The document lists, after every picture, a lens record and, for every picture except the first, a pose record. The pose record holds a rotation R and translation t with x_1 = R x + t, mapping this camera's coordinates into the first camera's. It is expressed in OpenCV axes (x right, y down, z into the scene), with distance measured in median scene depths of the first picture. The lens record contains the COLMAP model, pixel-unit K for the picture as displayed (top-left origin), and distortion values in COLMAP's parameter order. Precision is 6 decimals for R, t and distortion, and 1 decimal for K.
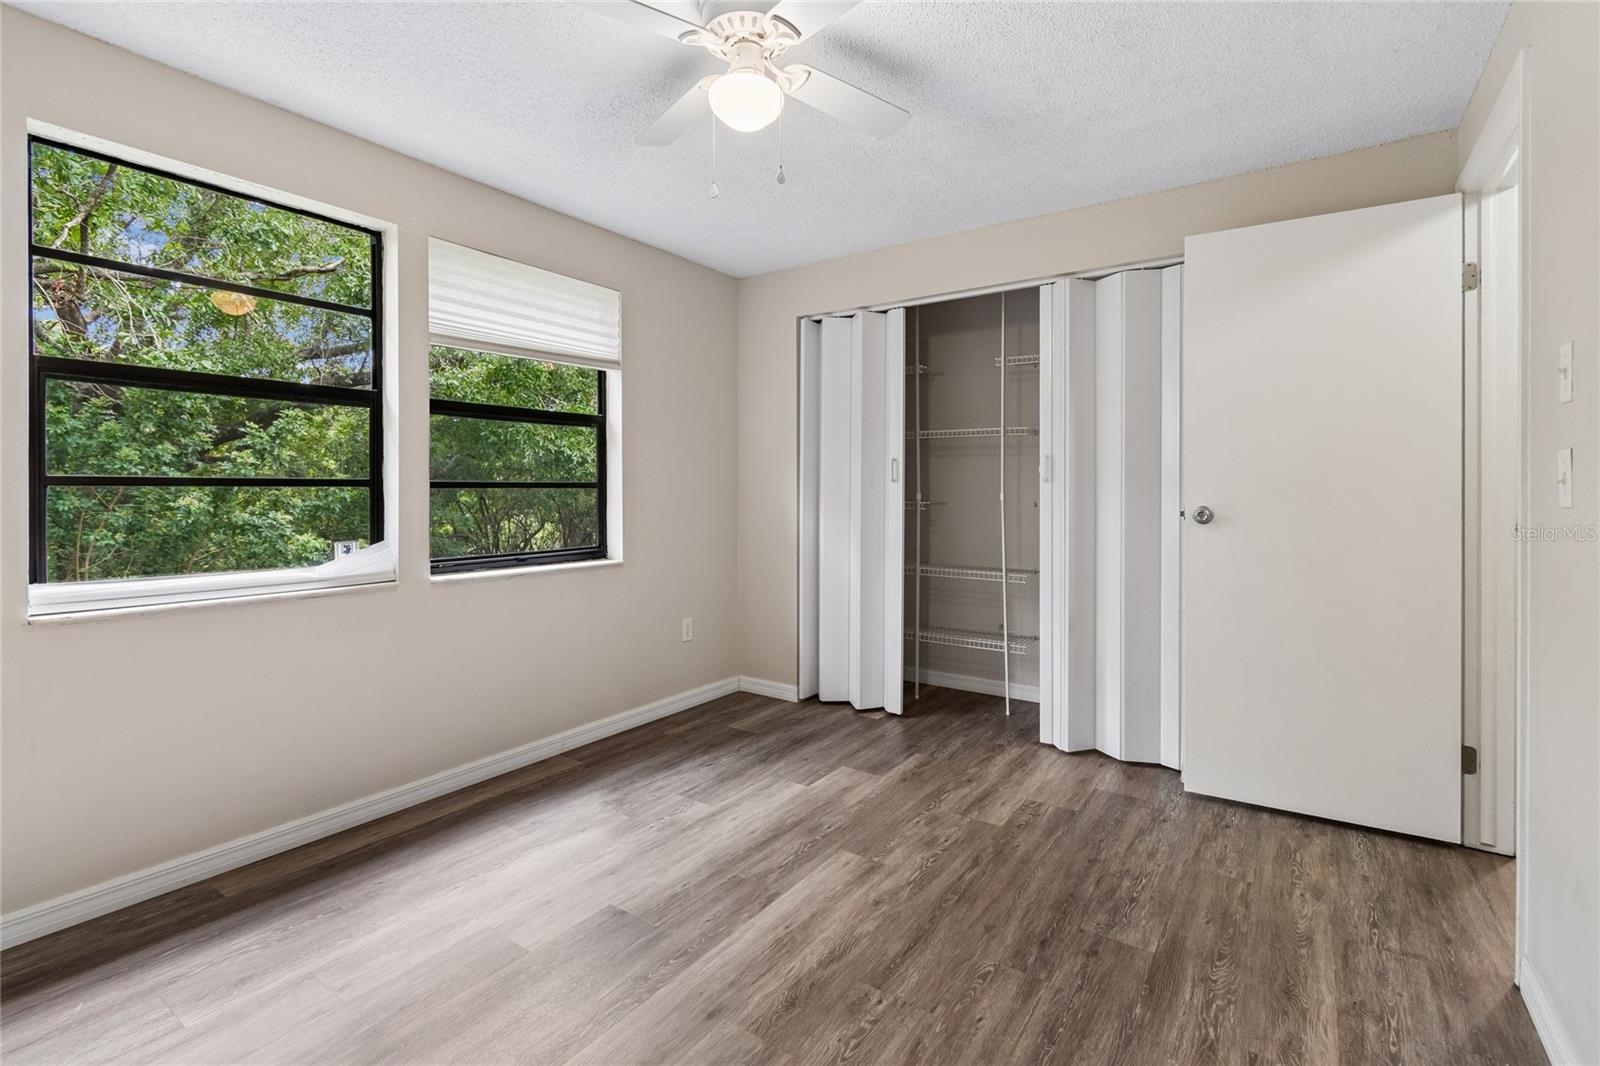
lens RADIAL K [[724.1, 0, 784.0], [0, 724.1, 499.9], [0, 0, 1]] dist [0.001642, -0.000180]
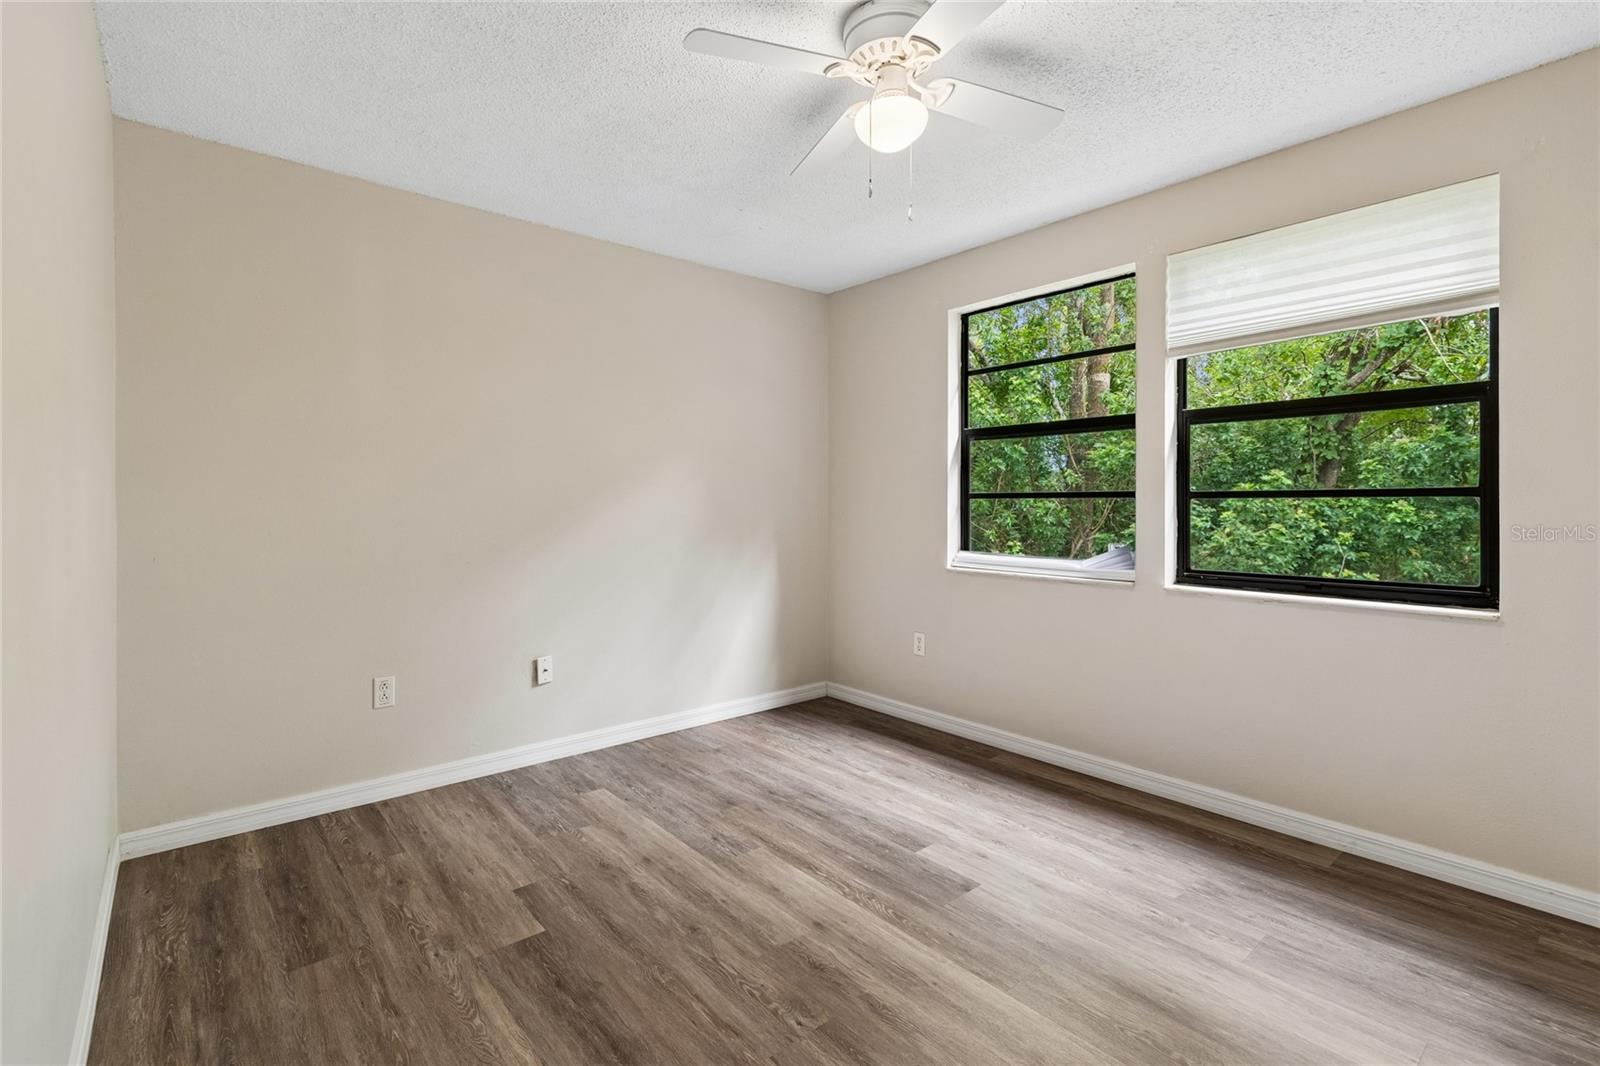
lens RADIAL K [[721.7, 0, 796.9], [0, 721.7, 510.1], [0, 0, 1]] dist [0.001590, -0.000868]
pose [[-0.237225, 0.010071, -0.971403, 0.664142], [-0.012947, 0.999825, 0.013528, -0.006686], [0.971369, 0.015786, -0.237053, 0.755105]]
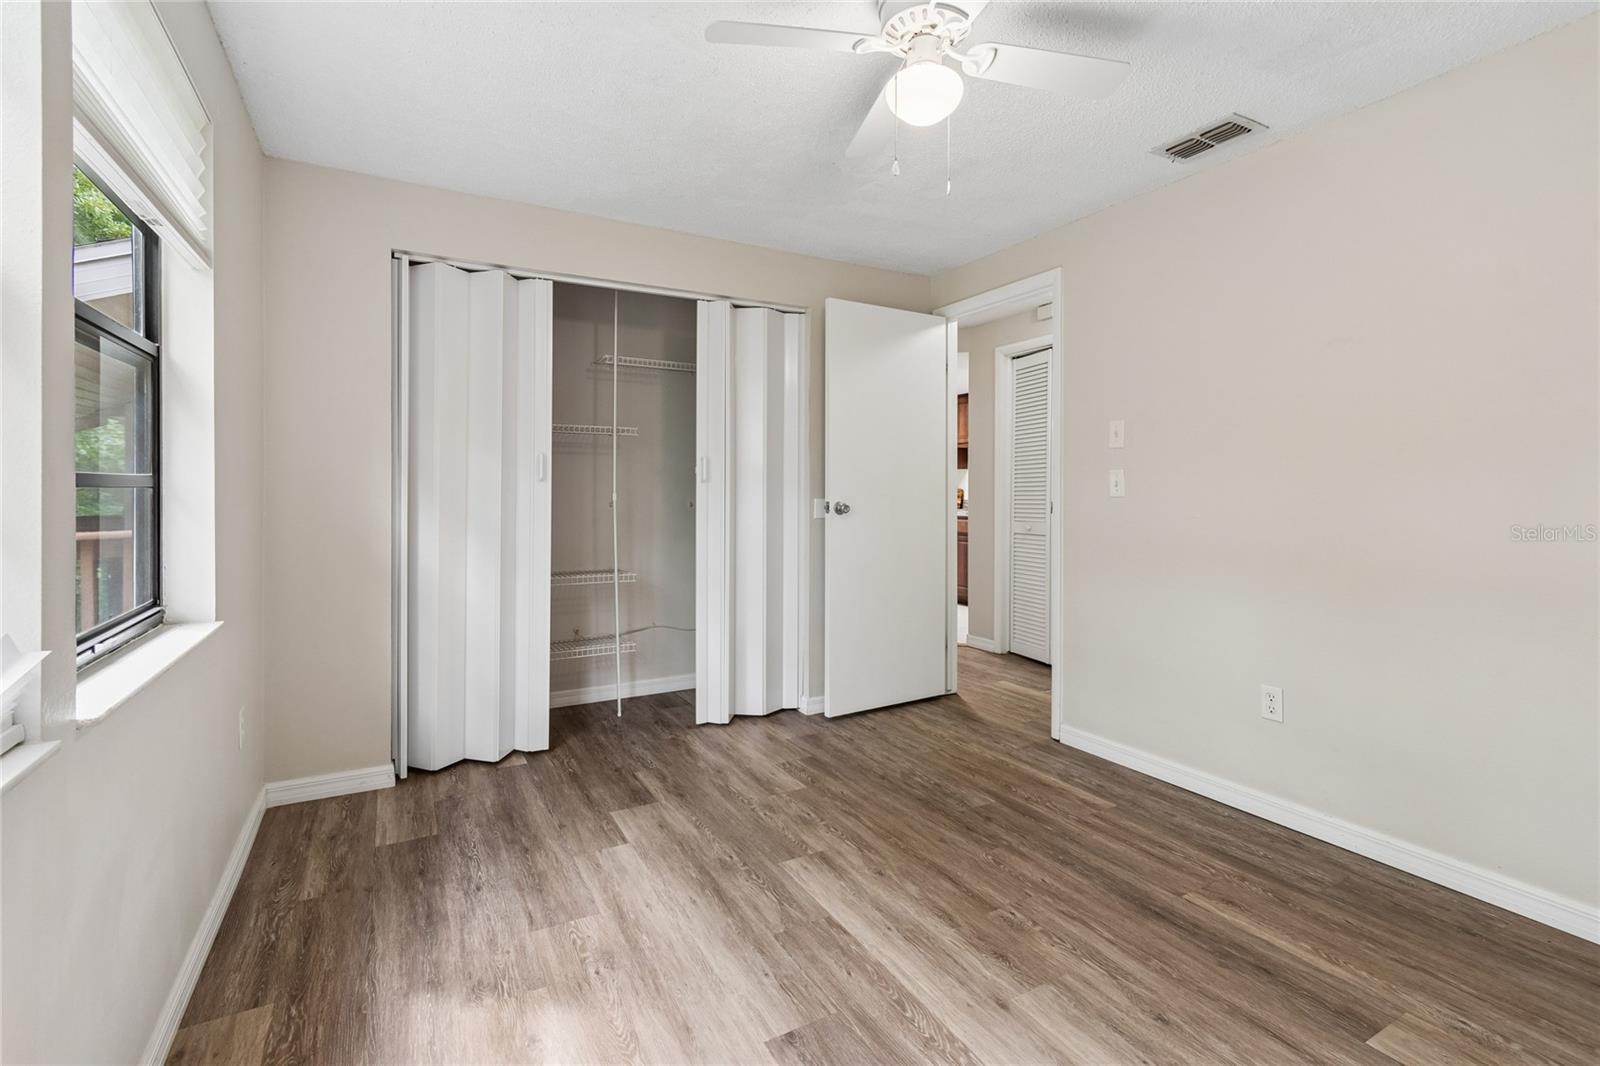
lens RADIAL K [[732.7, 0, 787.8], [0, 732.7, 502.0], [0, 0, 1]] dist [0.000330, 0.000852]
pose [[0.438848, -0.017153, 0.898397, -0.694226], [0.014909, 0.999819, 0.011807, -0.008244], [-0.898438, 0.008212, 0.439025, 0.493321]]
